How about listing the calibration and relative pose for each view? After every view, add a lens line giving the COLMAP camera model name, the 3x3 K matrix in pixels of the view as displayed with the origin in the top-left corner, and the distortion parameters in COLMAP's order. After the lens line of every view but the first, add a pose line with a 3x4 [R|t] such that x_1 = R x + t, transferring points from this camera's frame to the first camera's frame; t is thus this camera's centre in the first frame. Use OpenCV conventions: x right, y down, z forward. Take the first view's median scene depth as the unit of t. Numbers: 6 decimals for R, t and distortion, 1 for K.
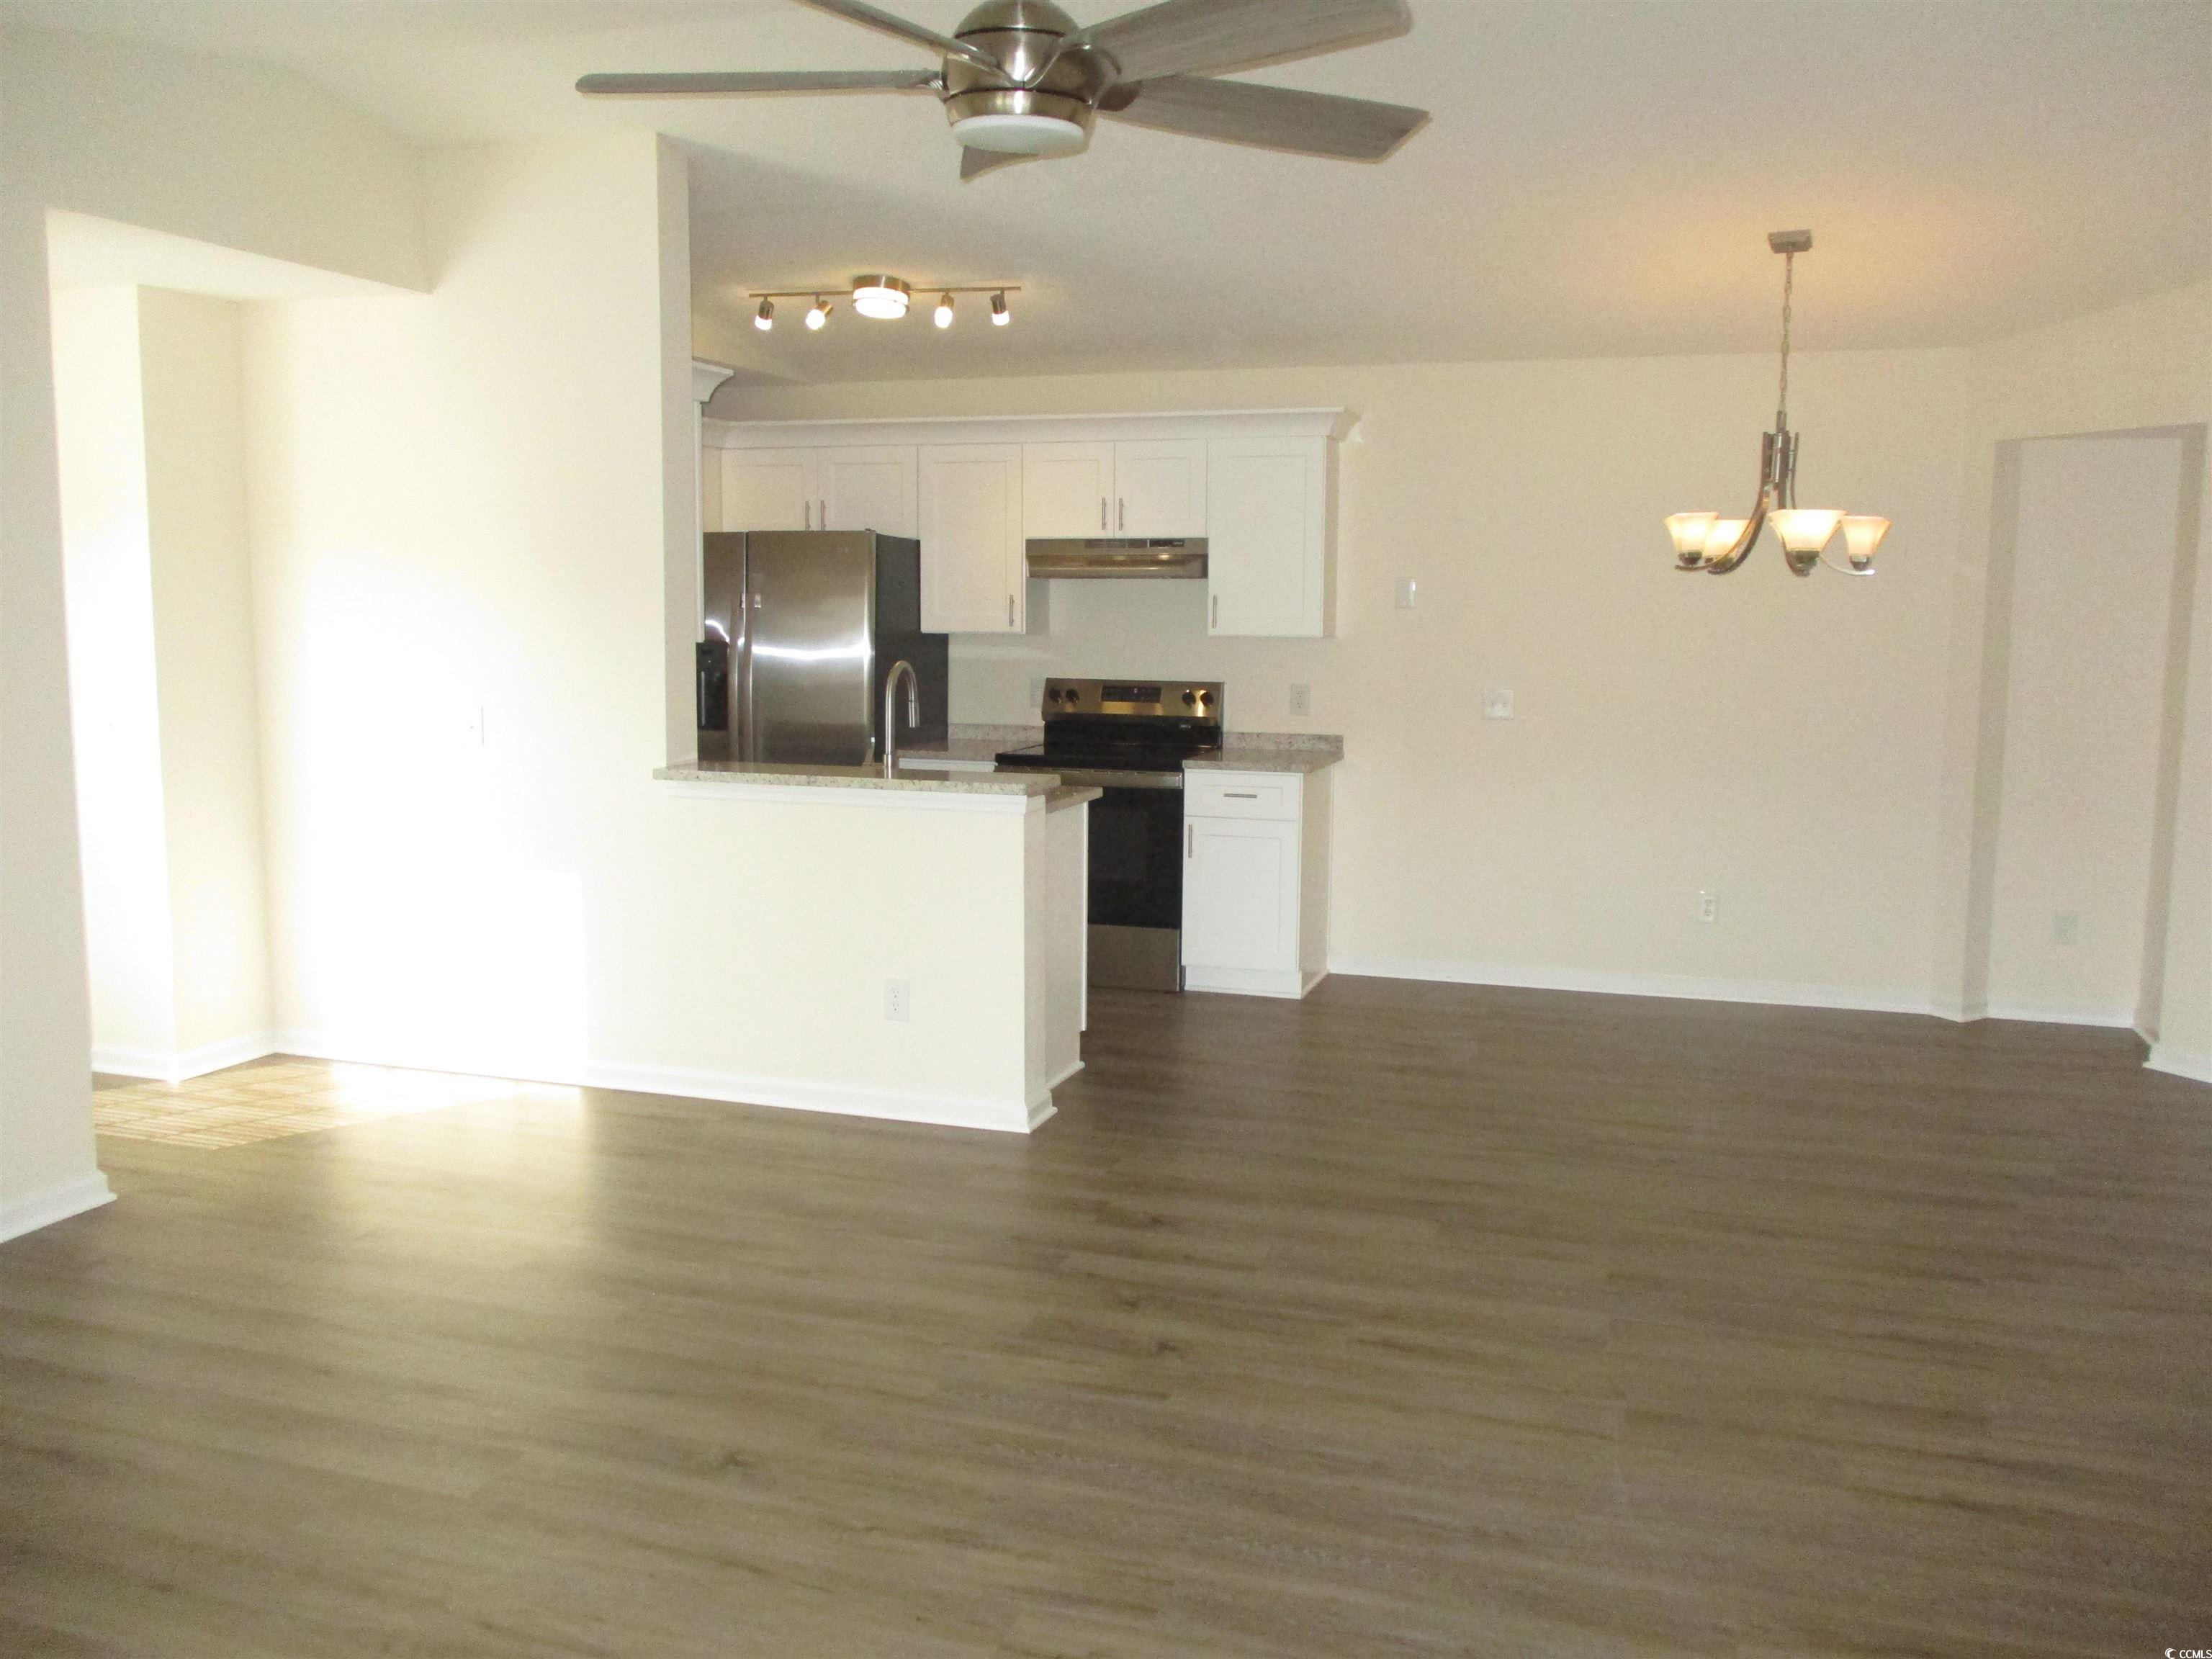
lens RADIAL K [[1806.5, 0, 1106.0], [0, 1806.5, 829.5], [0, 0, 1]] dist [-0.039269, 0.008193]
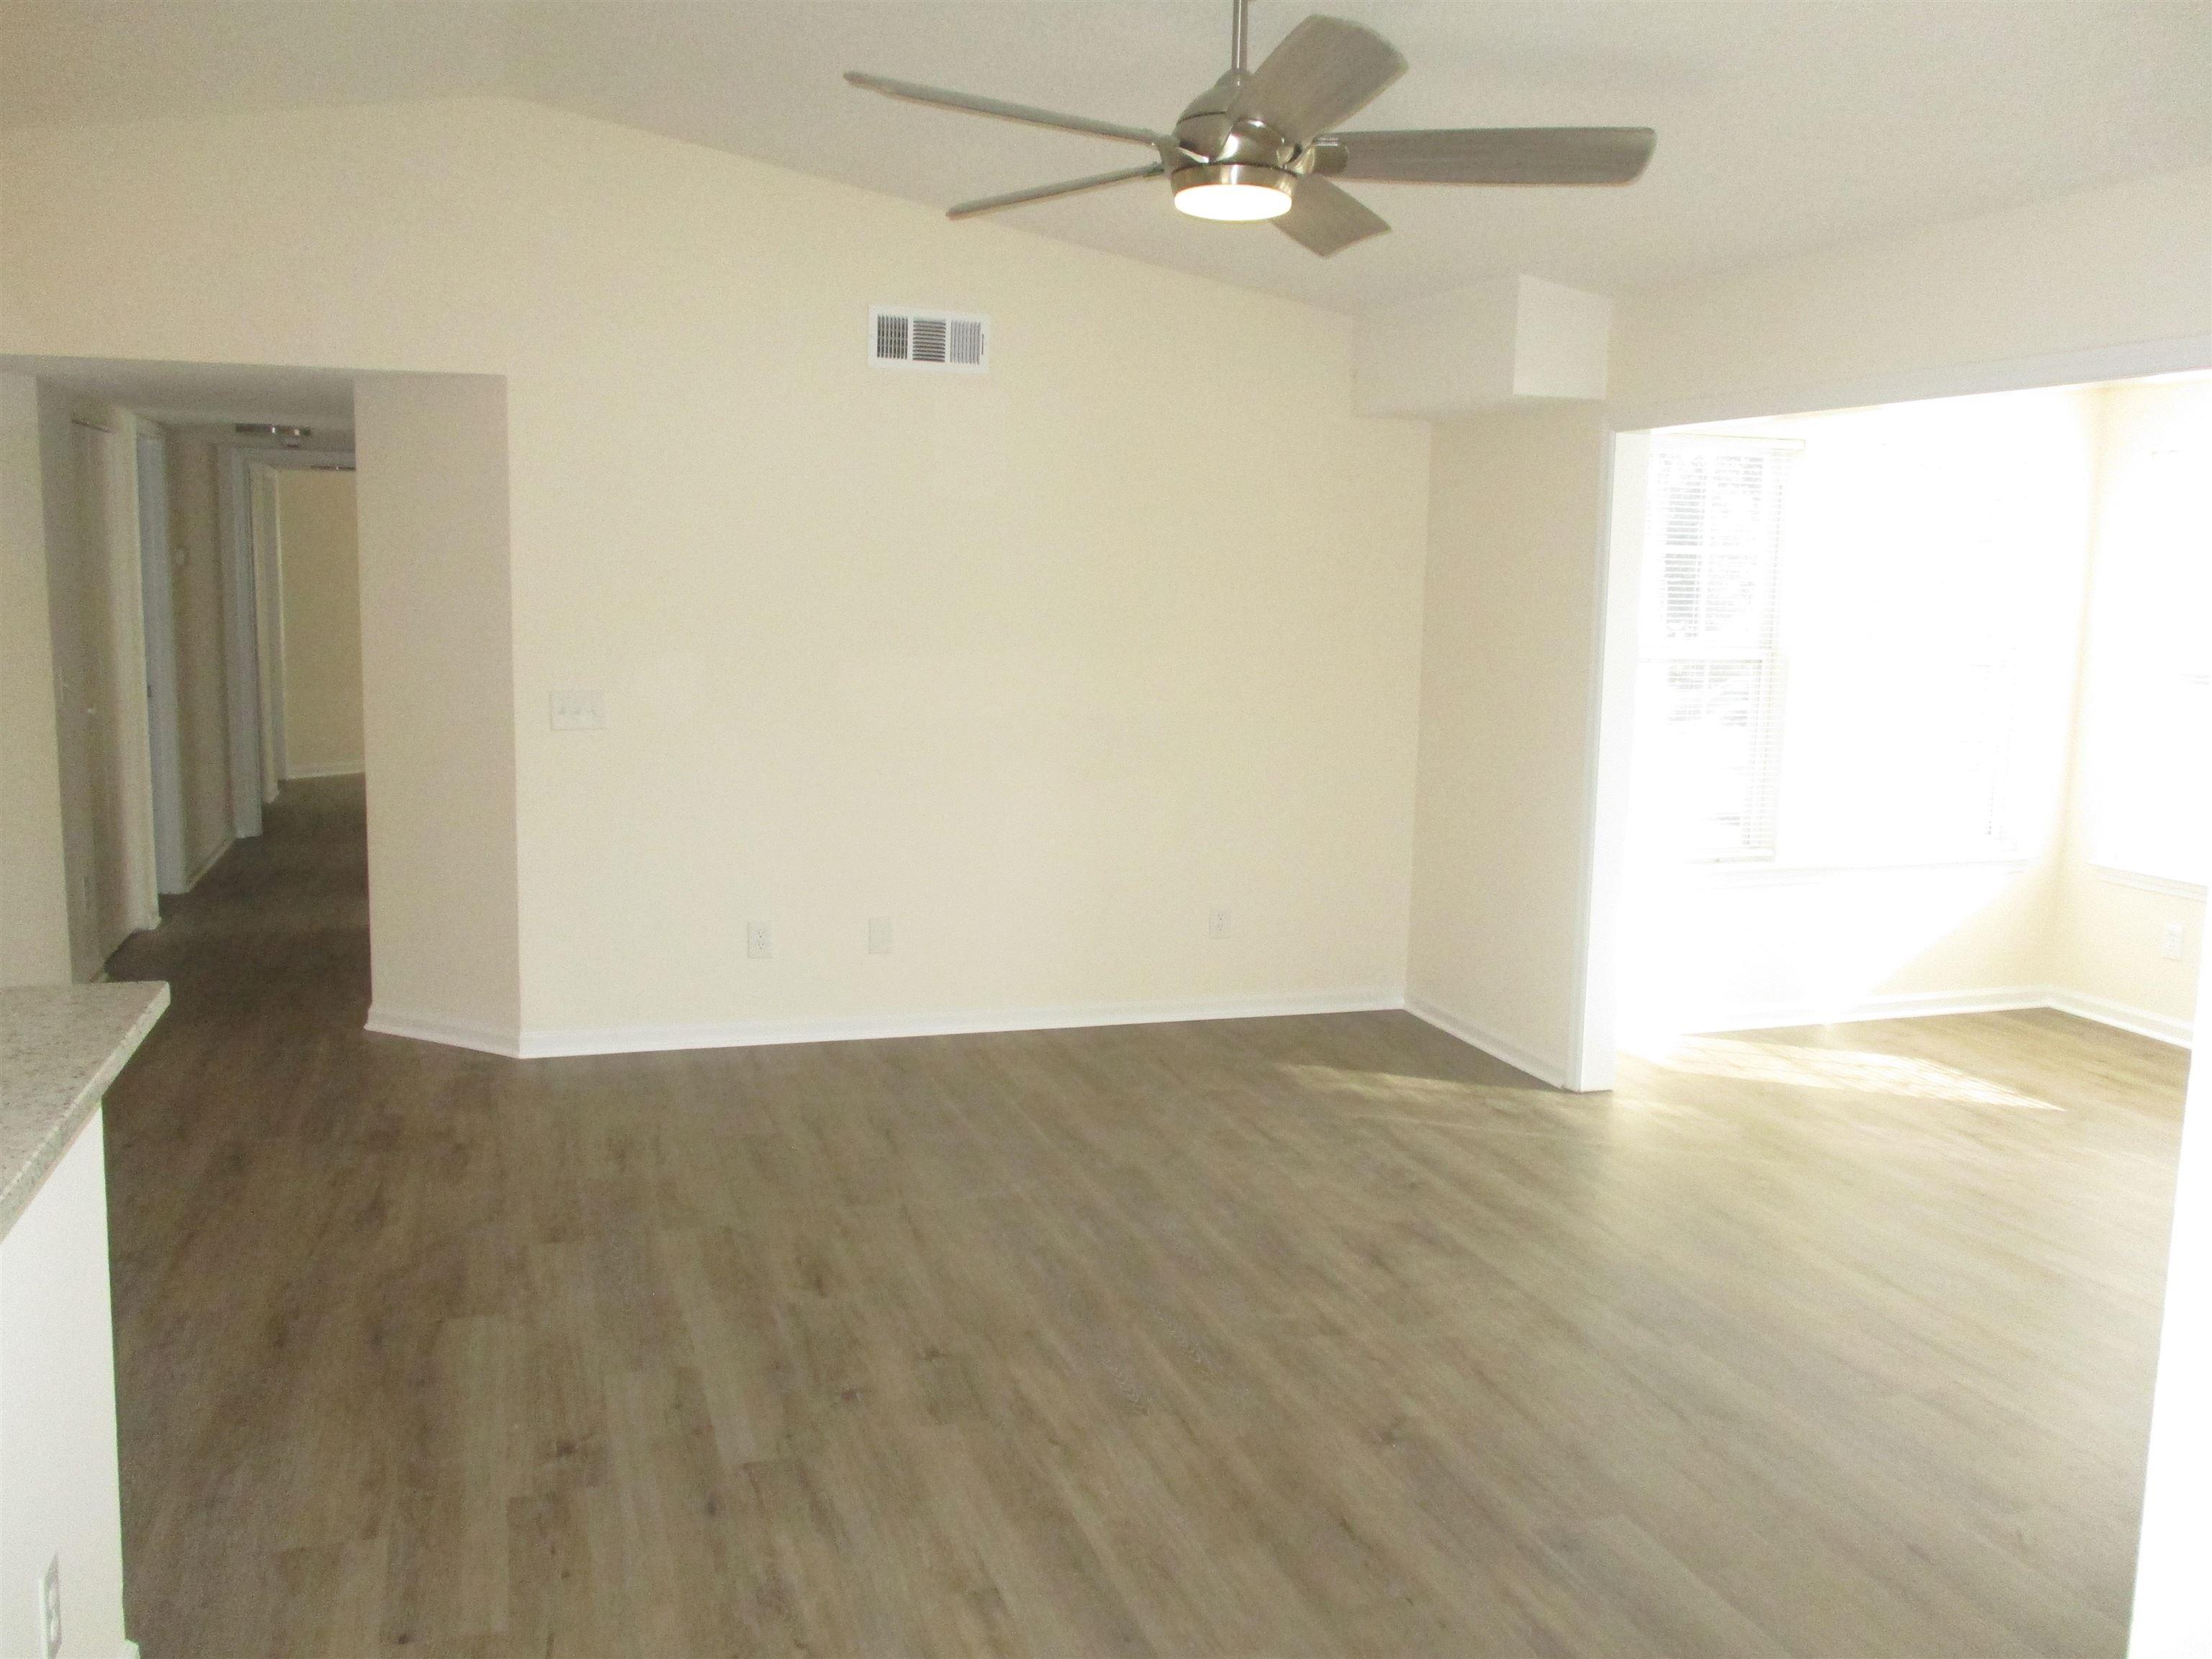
lens RADIAL K [[1877.8, 0, 1115.0], [0, 1877.8, 838.3], [0, 0, 1]] dist [-0.008003, -0.004763]
pose [[-0.598160, -0.129469, 0.790849, -0.432577], [0.075337, 0.973408, 0.216336, -0.108035], [-0.797828, 0.188984, -0.572500, 0.788851]]
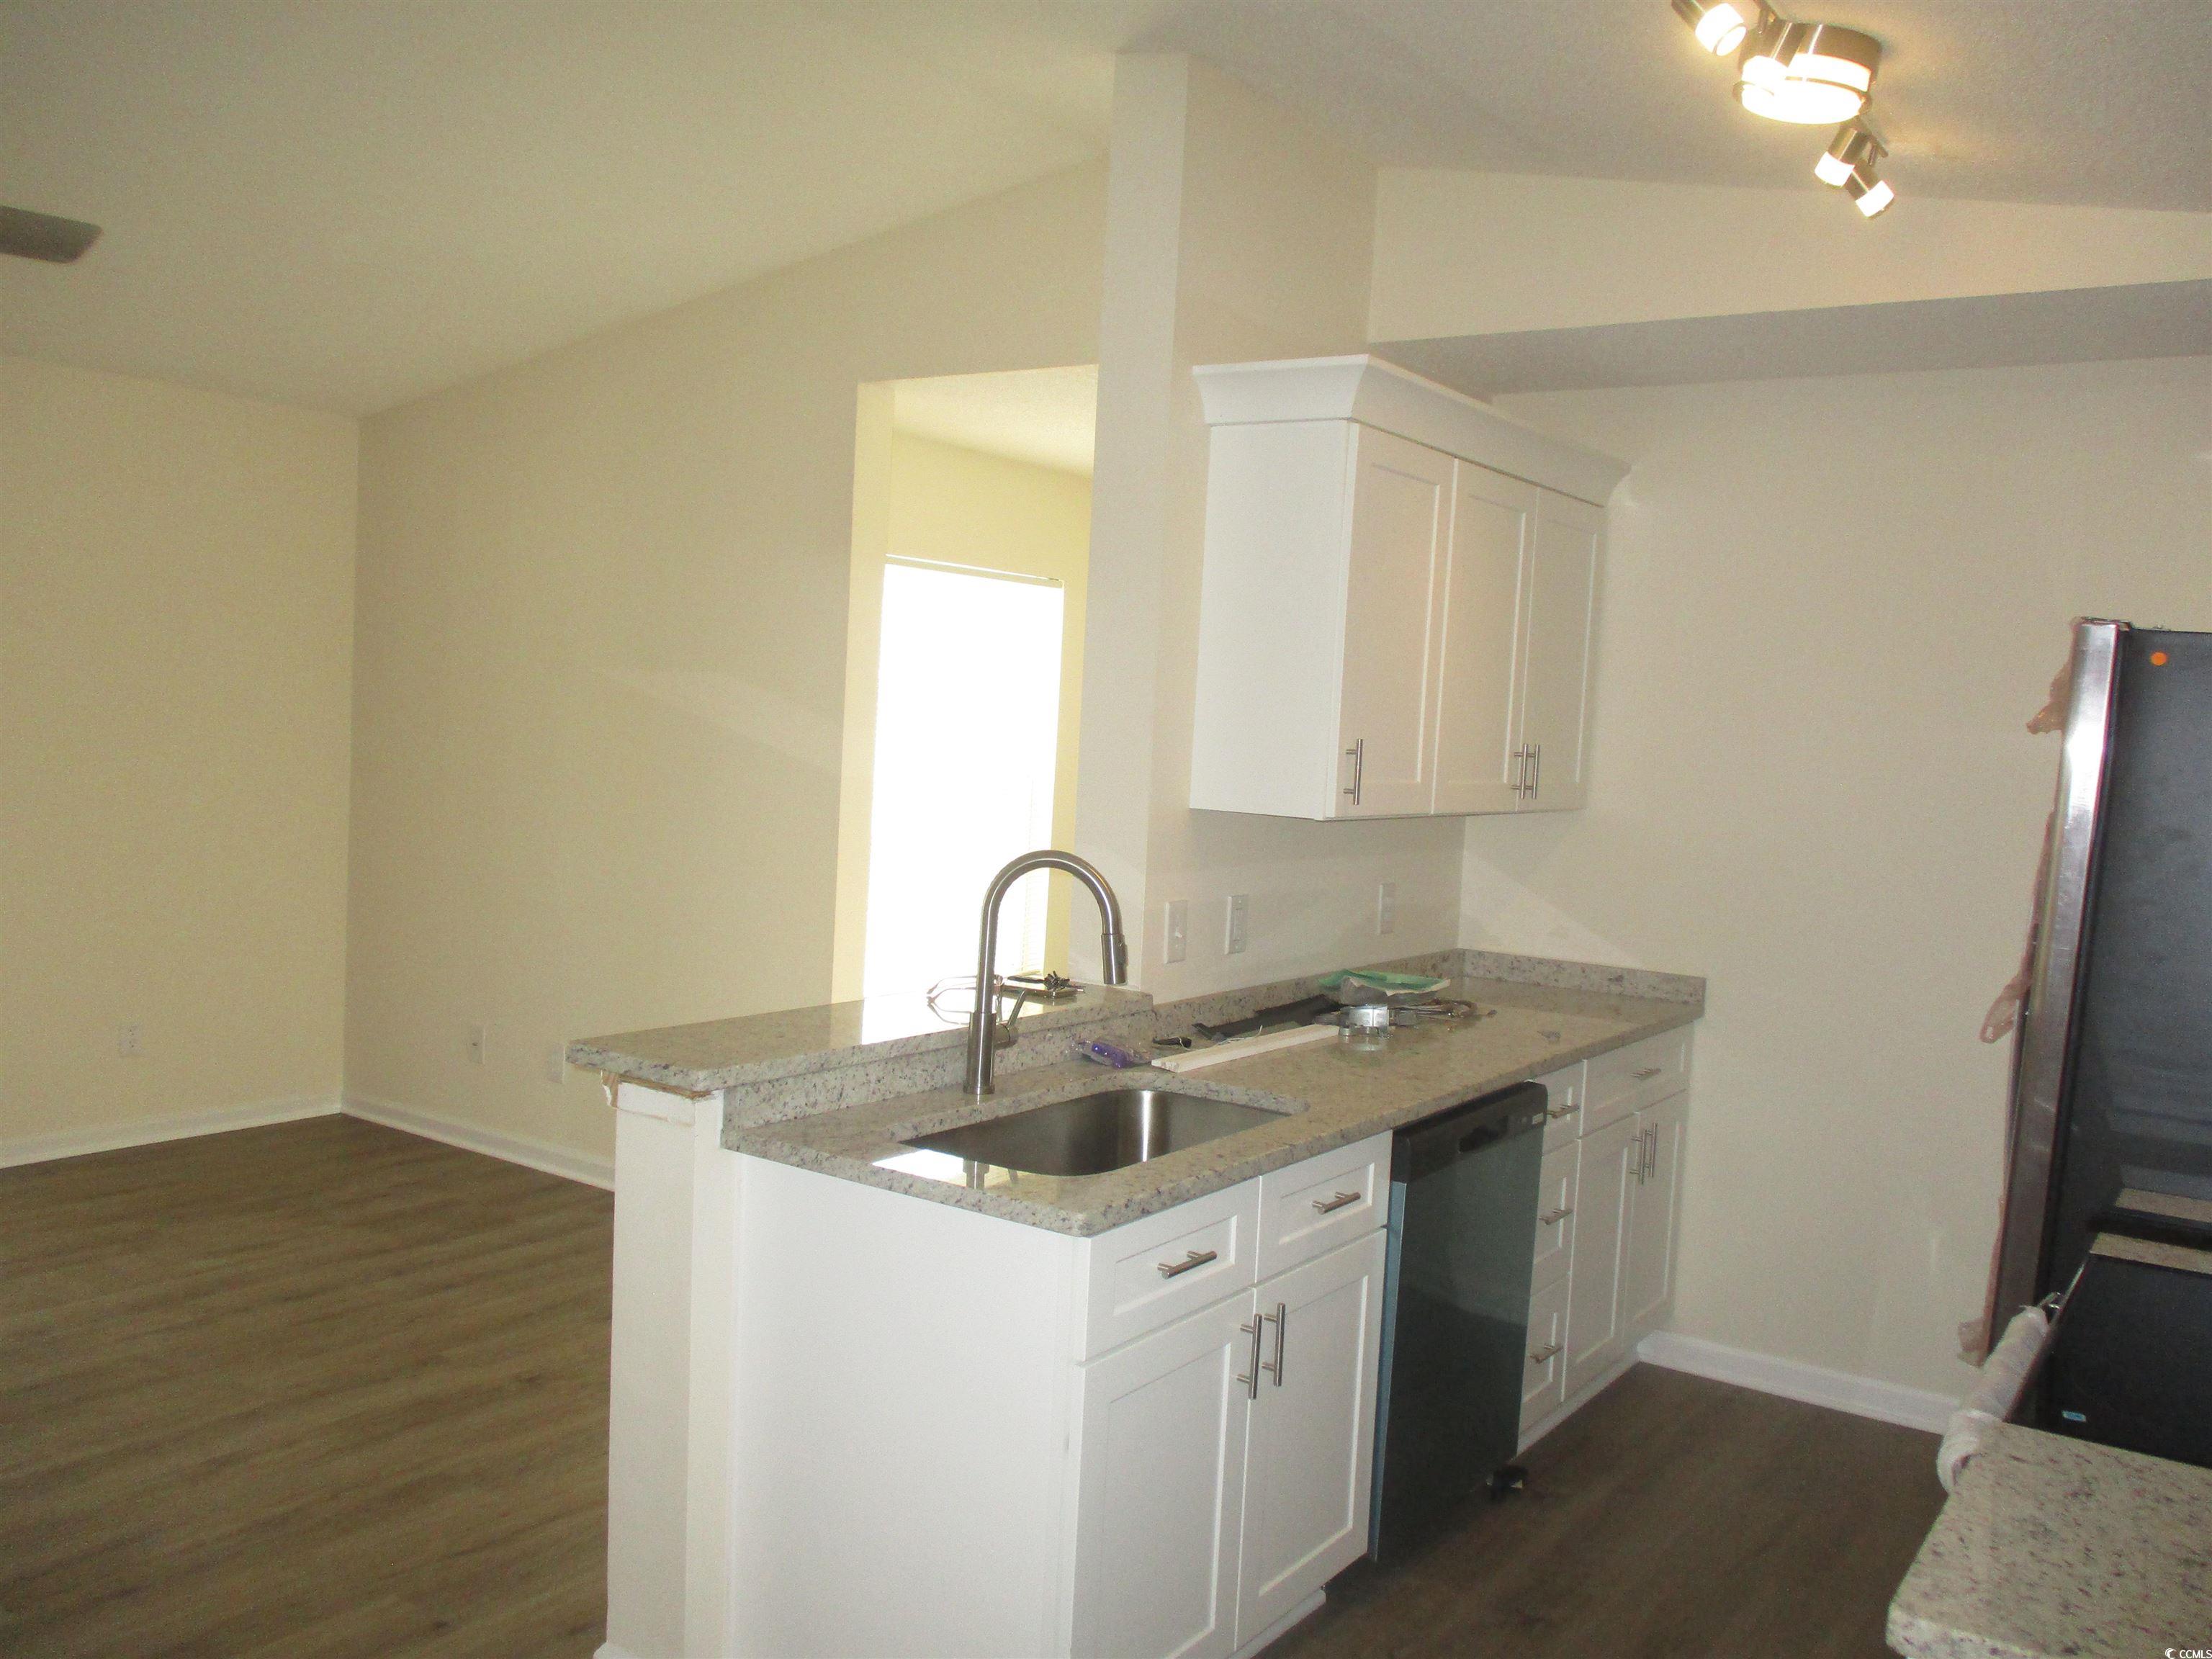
lens RADIAL K [[1857.4, 0, 1101.3], [0, 1857.4, 840.6], [0, 0, 1]] dist [-0.014101, -0.009304]
pose [[-0.268931, 0.046009, -0.962060, 0.333833], [-0.178808, 0.979110, 0.096807, -0.124108], [0.946416, 0.198059, -0.255087, 0.942136]]
